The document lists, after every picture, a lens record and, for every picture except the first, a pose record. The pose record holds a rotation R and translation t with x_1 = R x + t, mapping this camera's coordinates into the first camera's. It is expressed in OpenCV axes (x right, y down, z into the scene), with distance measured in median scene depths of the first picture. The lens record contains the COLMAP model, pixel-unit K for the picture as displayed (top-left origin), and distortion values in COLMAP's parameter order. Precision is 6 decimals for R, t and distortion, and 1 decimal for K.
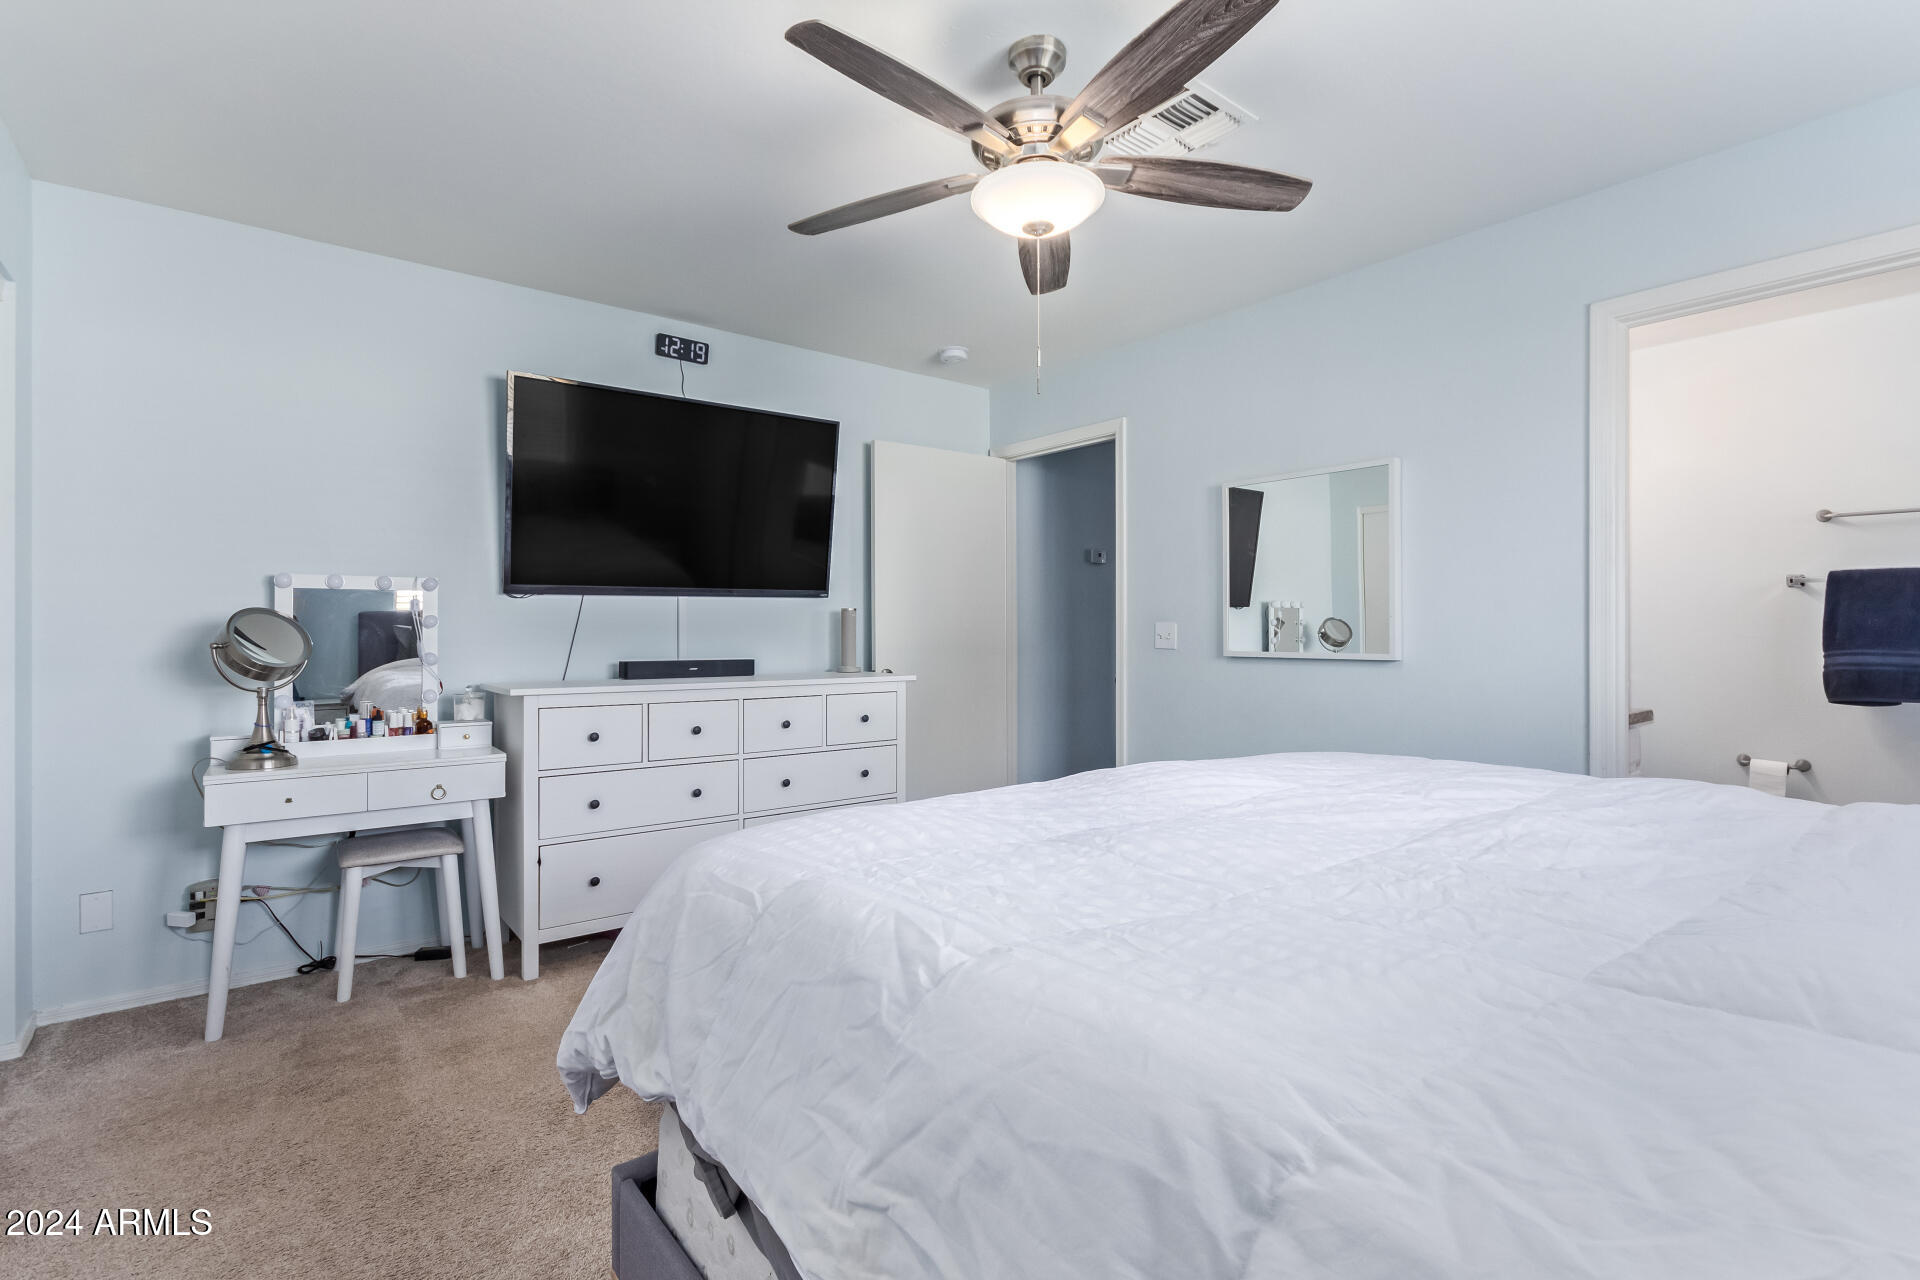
lens RADIAL K [[888.2, 0, 960.8], [0, 888.2, 631.3], [0, 0, 1]] dist [0.000981, -0.000037]
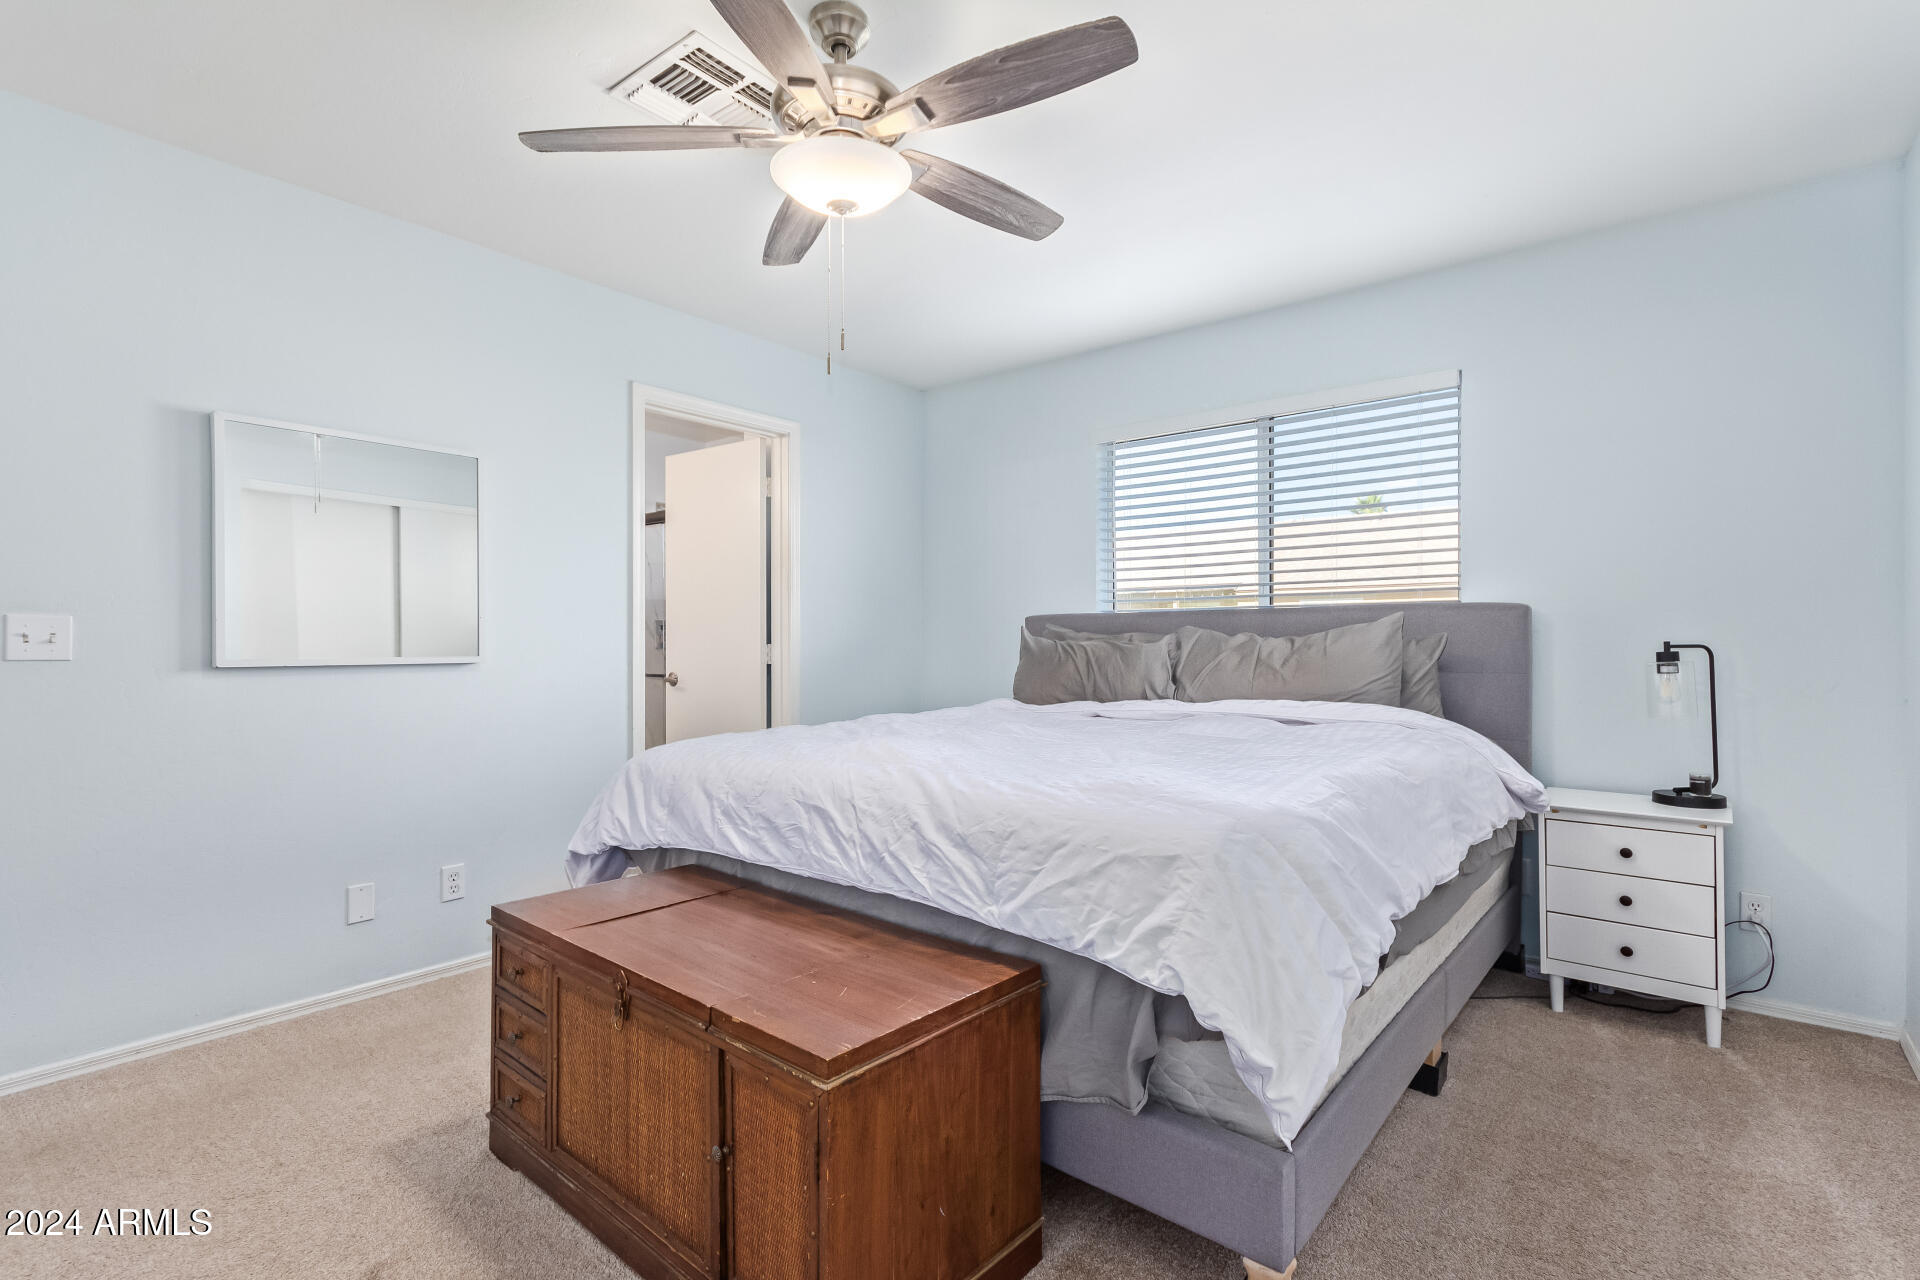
lens RADIAL K [[888.2, 0, 953.9], [0, 888.2, 643.0], [0, 0, 1]] dist [0.000981, -0.000037]
pose [[-0.189037, 0.003680, 0.981963, -0.600738], [0.000950, 0.999993, -0.003564, 0.015764], [-0.981969, 0.000260, -0.189040, 0.724503]]
